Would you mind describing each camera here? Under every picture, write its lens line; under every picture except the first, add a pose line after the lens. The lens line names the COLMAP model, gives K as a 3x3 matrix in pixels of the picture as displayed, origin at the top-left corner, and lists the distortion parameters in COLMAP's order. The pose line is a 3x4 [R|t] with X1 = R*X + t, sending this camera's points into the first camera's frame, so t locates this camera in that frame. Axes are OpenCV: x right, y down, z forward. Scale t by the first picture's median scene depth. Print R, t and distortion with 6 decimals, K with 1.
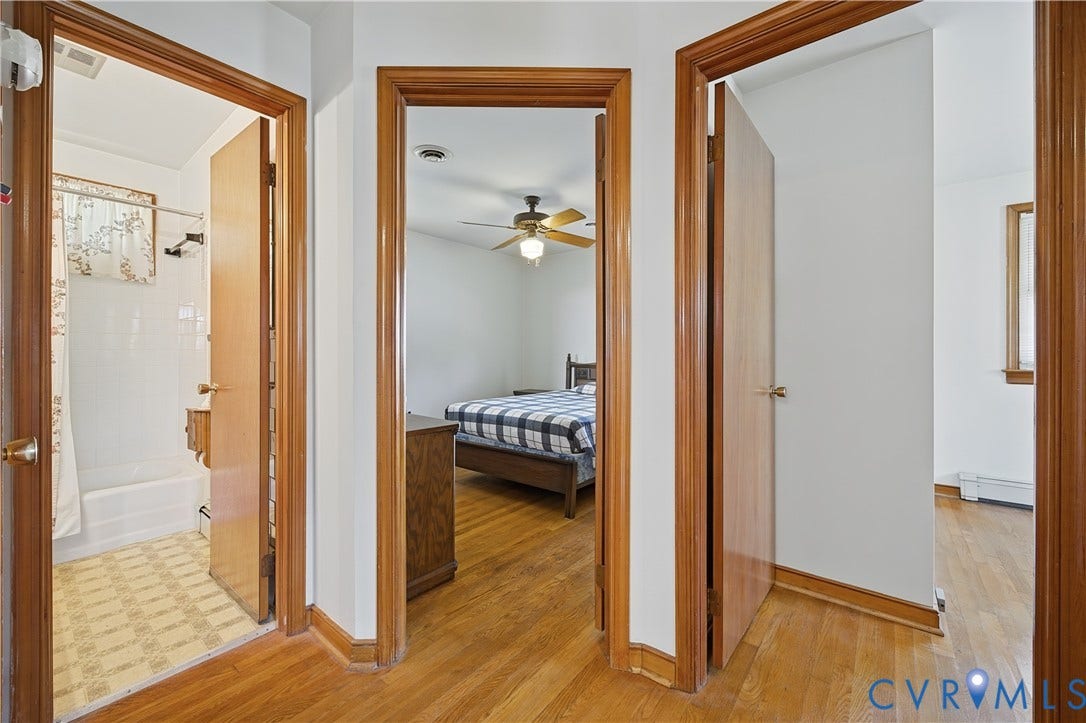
lens RADIAL K [[435.6, 0, 548.3], [0, 435.6, 357.4], [0, 0, 1]] dist [-0.000033, 0.001423]
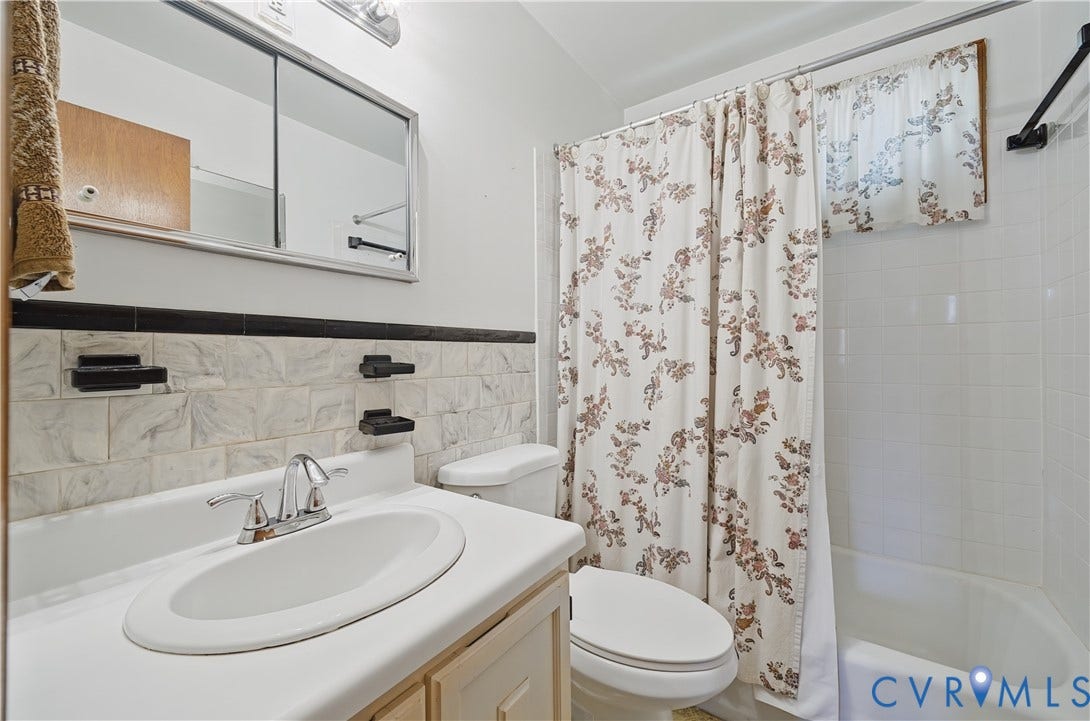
lens RADIAL K [[435.6, 0, 546.1], [0, 435.6, 360.9], [0, 0, 1]] dist [0.000951, -0.000357]
pose [[0.050869, -0.013724, -0.998611, -0.454919], [0.002752, 0.999904, -0.013601, -0.004417], [0.998702, -0.002056, 0.050902, 0.496289]]
